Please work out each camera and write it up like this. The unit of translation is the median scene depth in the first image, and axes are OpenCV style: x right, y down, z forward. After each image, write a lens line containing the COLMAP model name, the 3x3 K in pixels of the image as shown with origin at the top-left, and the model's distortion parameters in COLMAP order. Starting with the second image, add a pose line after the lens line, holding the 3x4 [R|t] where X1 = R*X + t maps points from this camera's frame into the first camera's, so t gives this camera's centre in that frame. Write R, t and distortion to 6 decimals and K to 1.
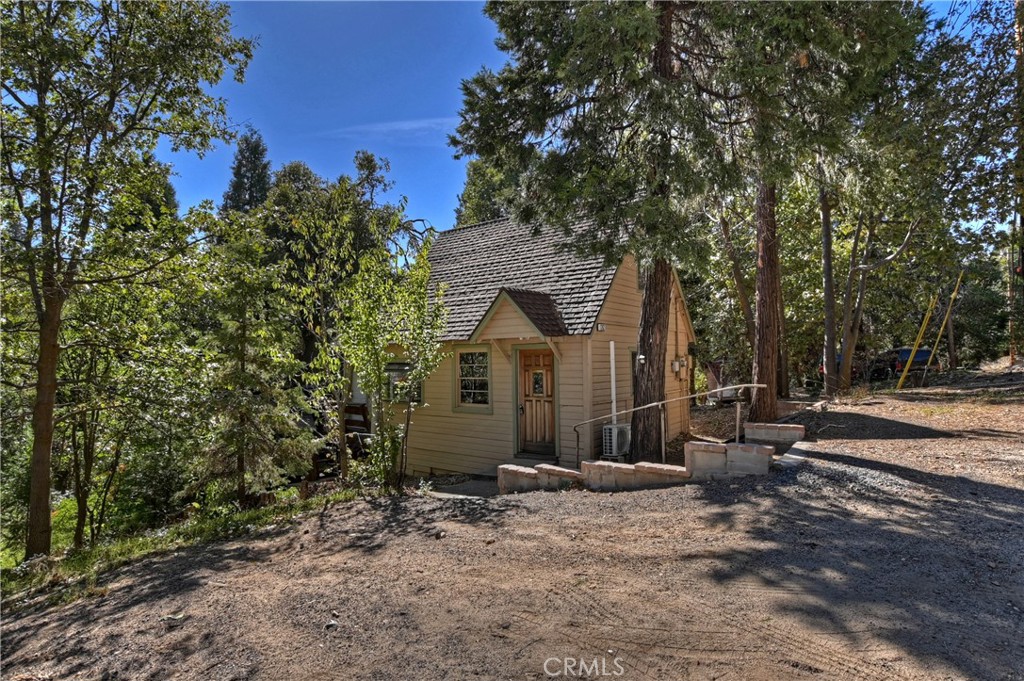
lens RADIAL K [[511.7, 0, 516.2], [0, 511.7, 342.6], [0, 0, 1]] dist [-0.009722, 0.000809]
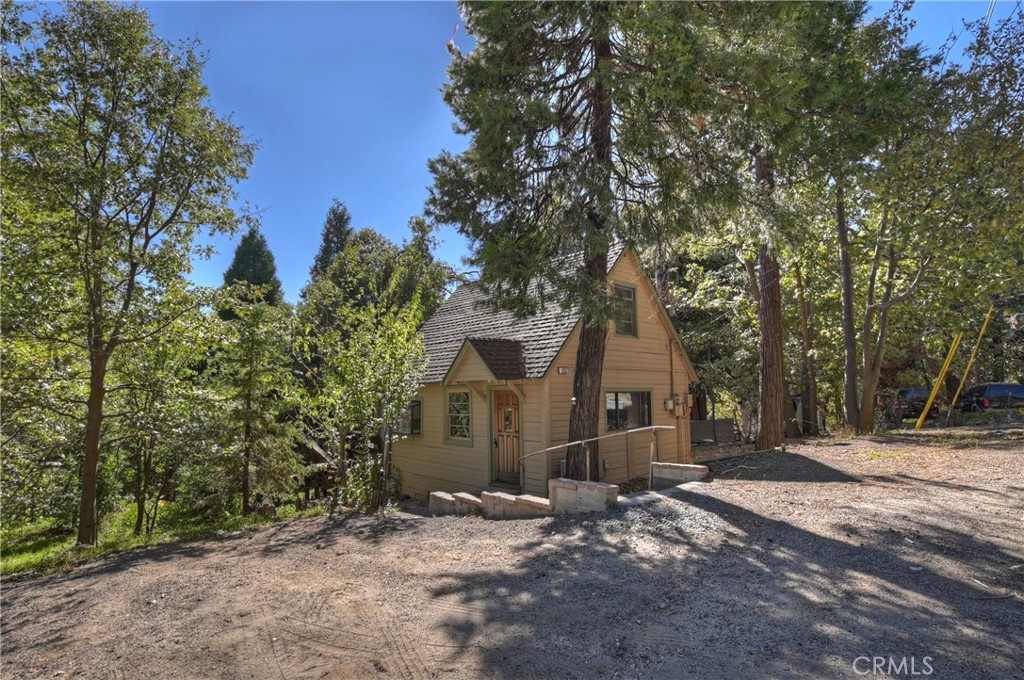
lens RADIAL K [[463.5, 0, 487.3], [0, 463.5, 373.6], [0, 0, 1]] dist [-0.015560, -0.001030]
pose [[0.983892, -0.004147, -0.178718, 0.201948], [0.002030, 0.999926, -0.012023, -0.012815], [0.178755, 0.011466, 0.983827, -0.016052]]
